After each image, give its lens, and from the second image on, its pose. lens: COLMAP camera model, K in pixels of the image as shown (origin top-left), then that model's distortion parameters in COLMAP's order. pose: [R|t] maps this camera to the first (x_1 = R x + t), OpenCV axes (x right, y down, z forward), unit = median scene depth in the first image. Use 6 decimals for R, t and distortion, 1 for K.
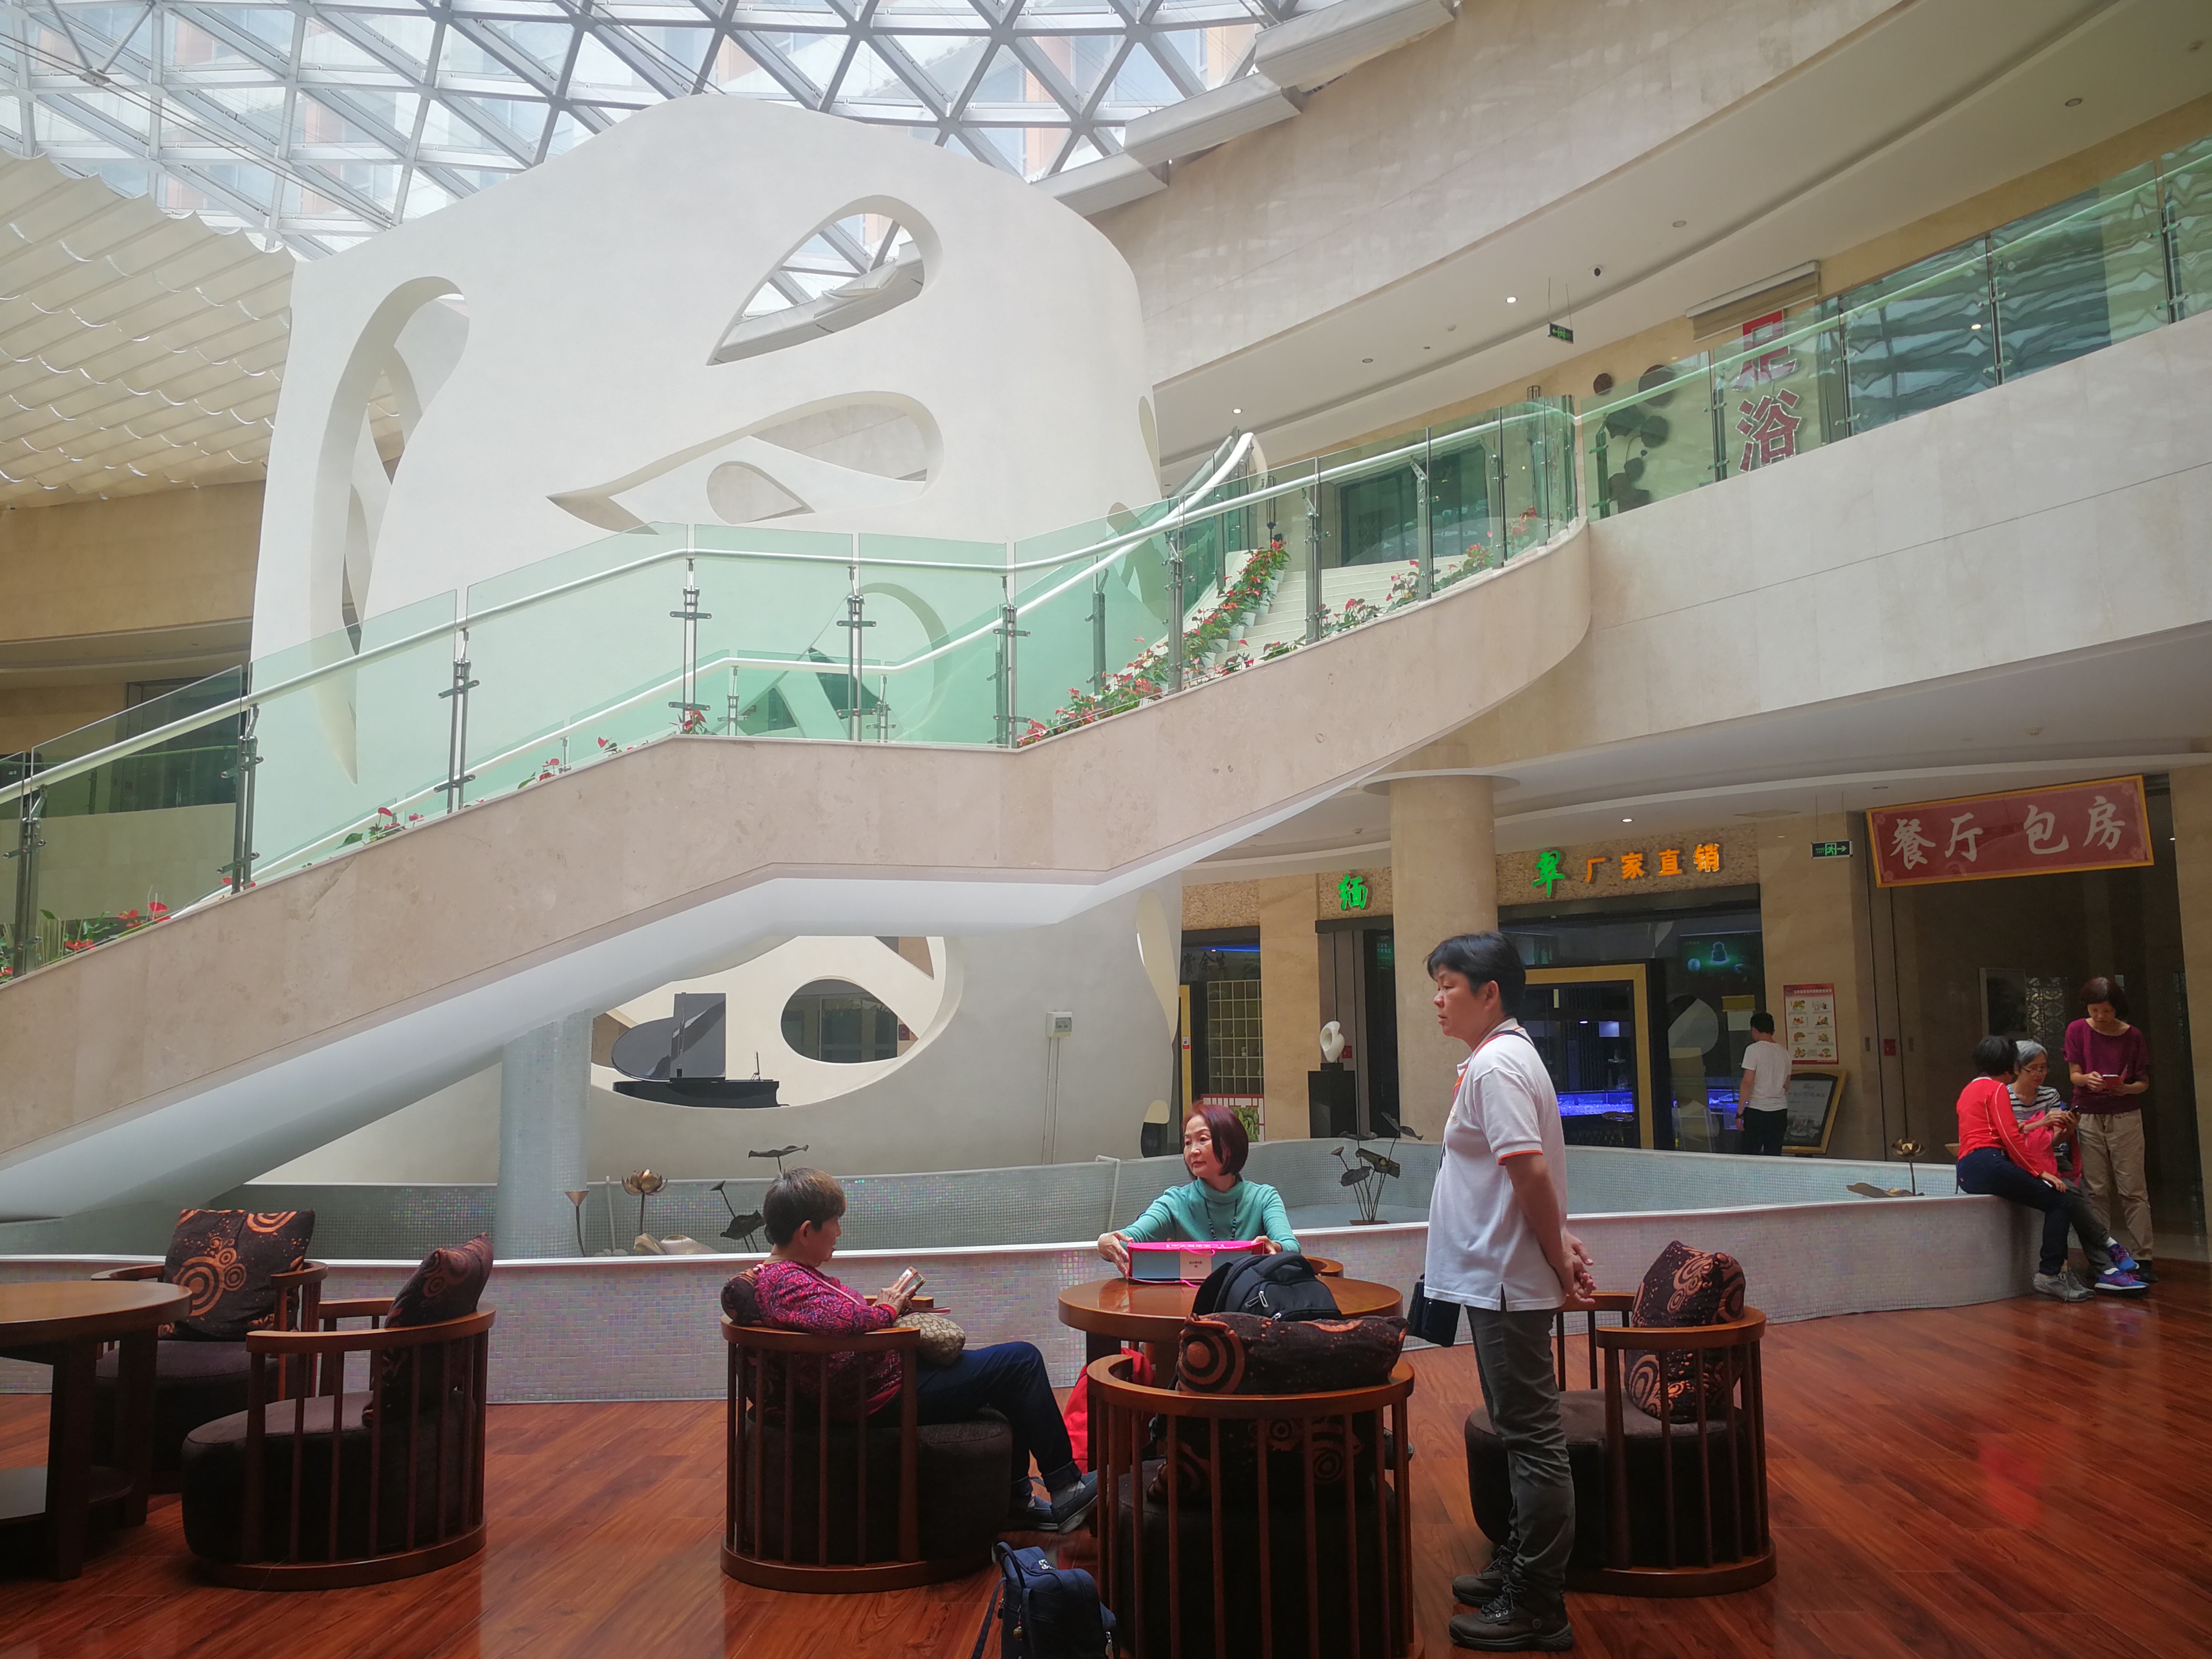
lens RADIAL K [[1750.7, 0, 1104.9], [0, 1750.7, 833.2], [0, 0, 1]] dist [0.000176, -0.000987]
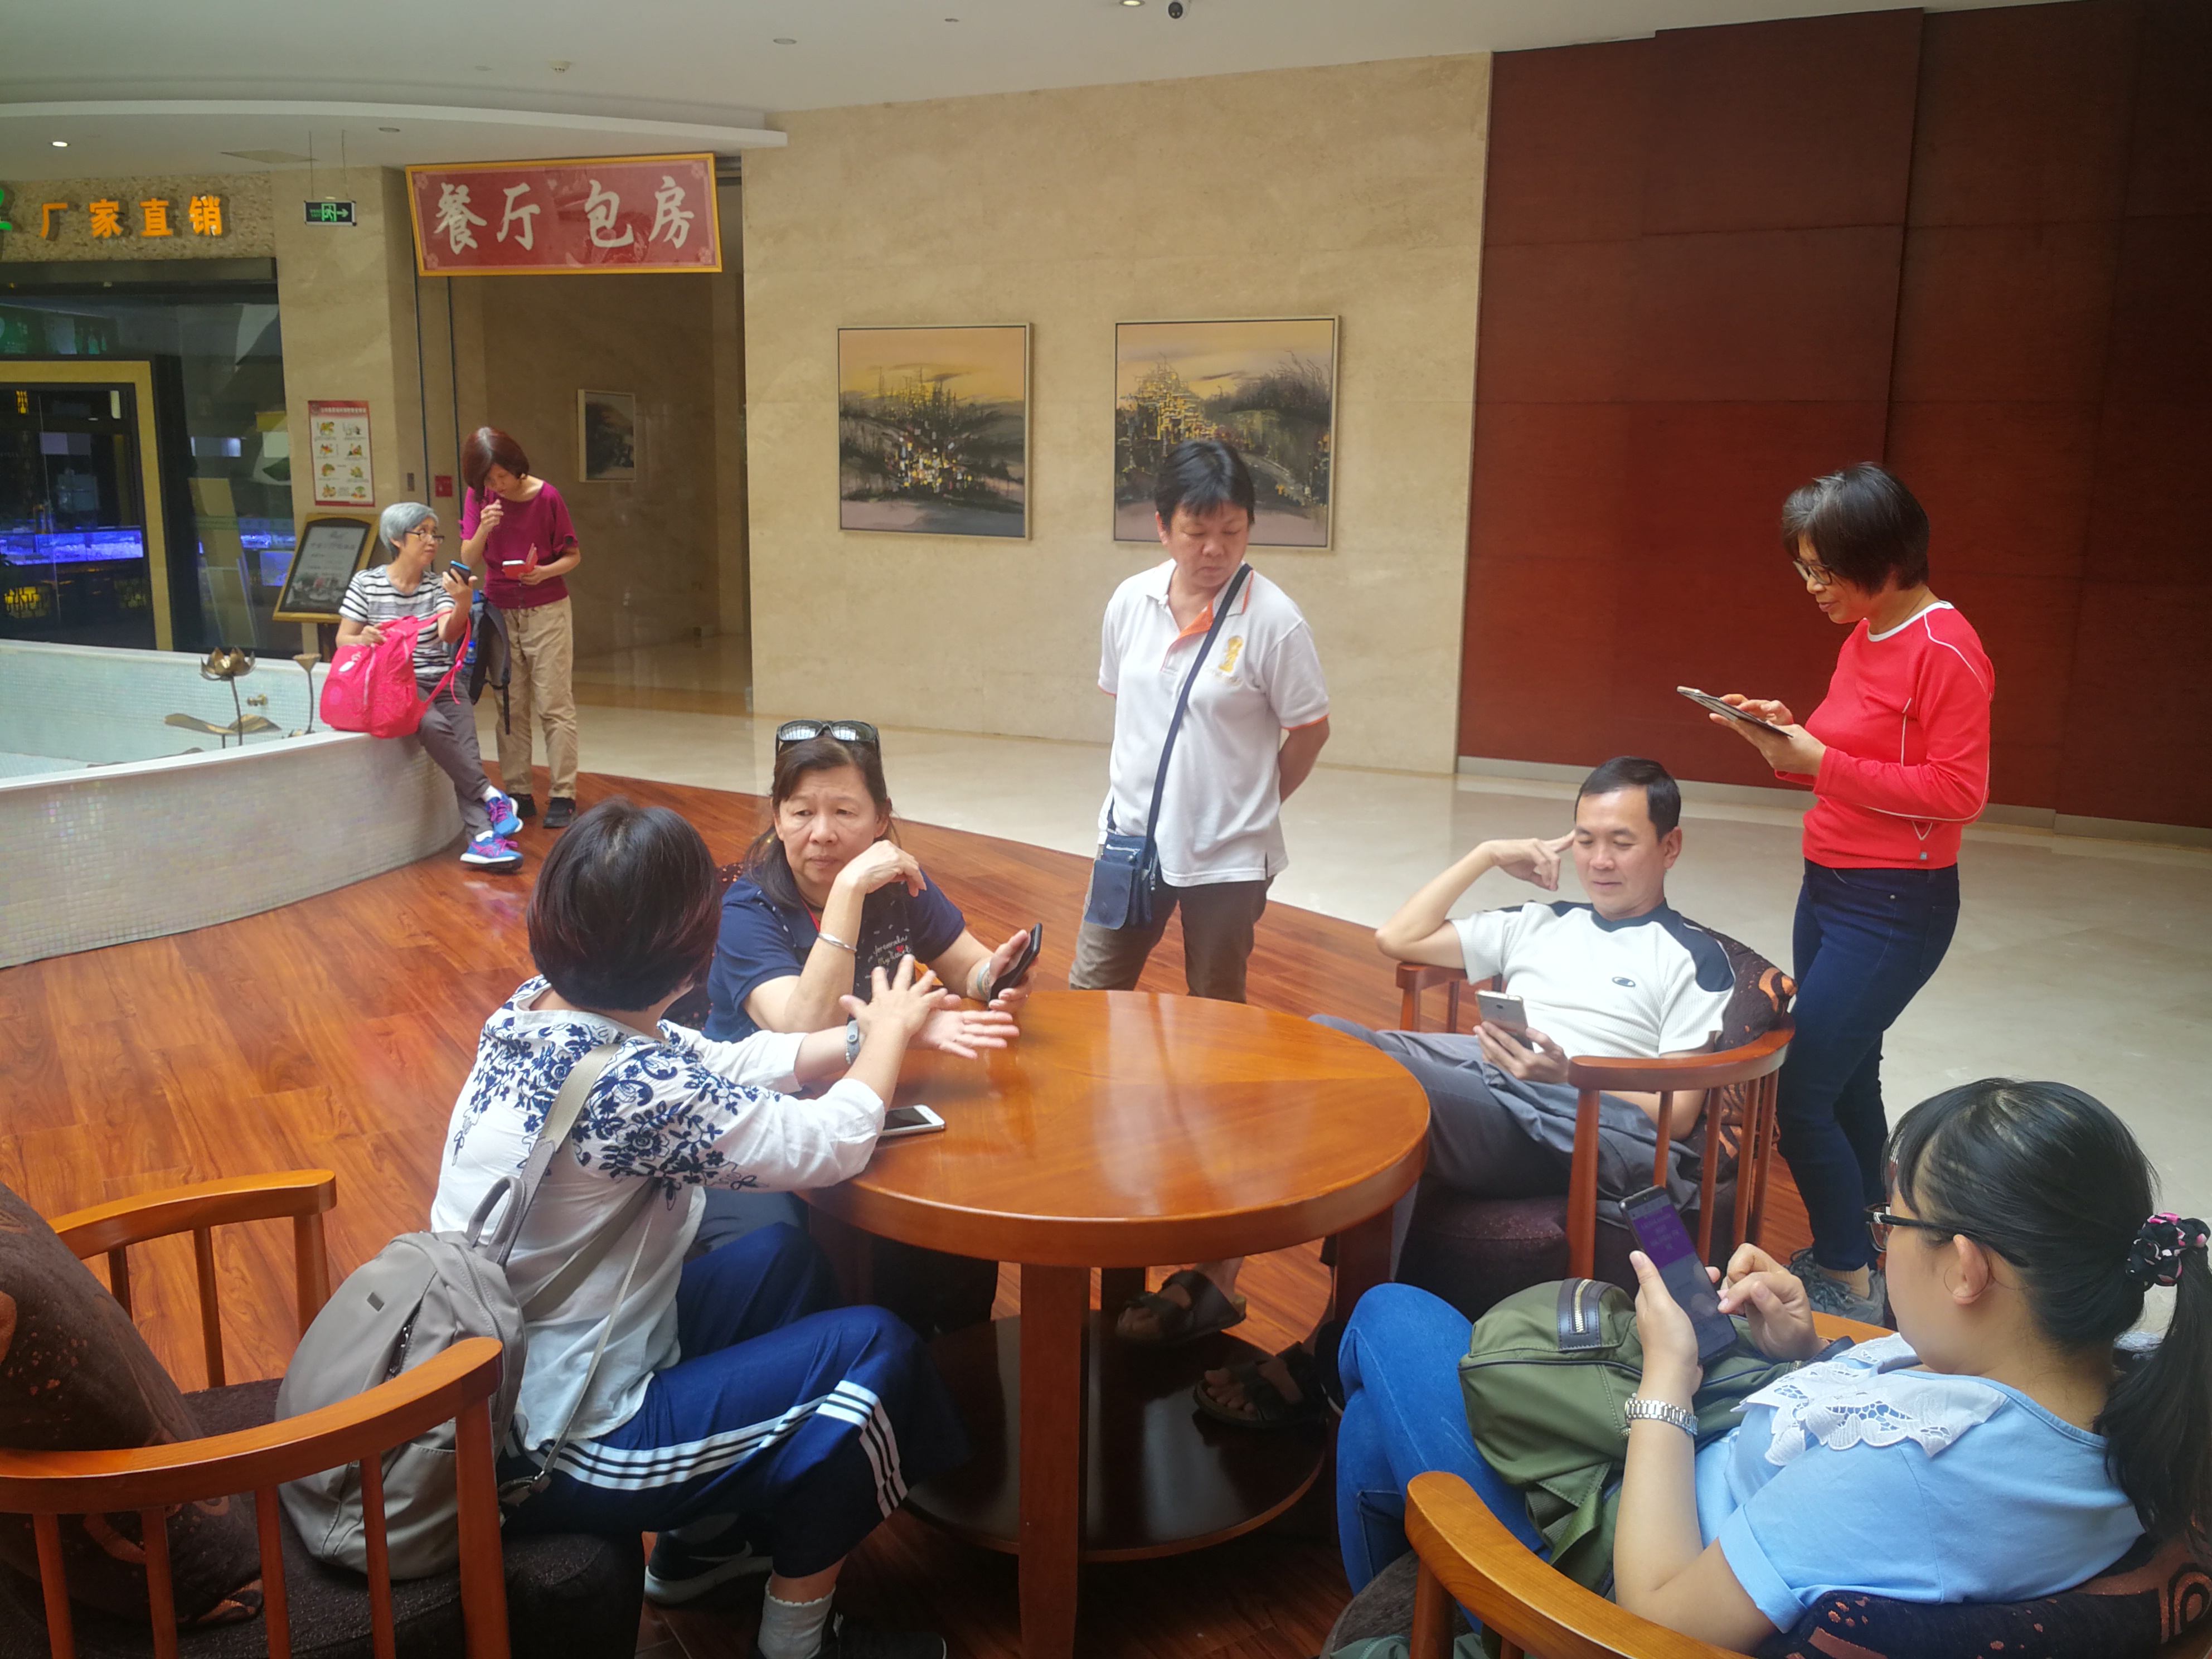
lens RADIAL K [[1750.7, 0, 1106.2], [0, 1750.7, 827.2], [0, 0, 1]] dist [0.000176, -0.000987]
pose [[0.793247, -0.100726, 0.600511, 0.199539], [-0.098483, 0.952014, 0.289777, 0.009469], [-0.600883, -0.289004, 0.745262, 0.183346]]
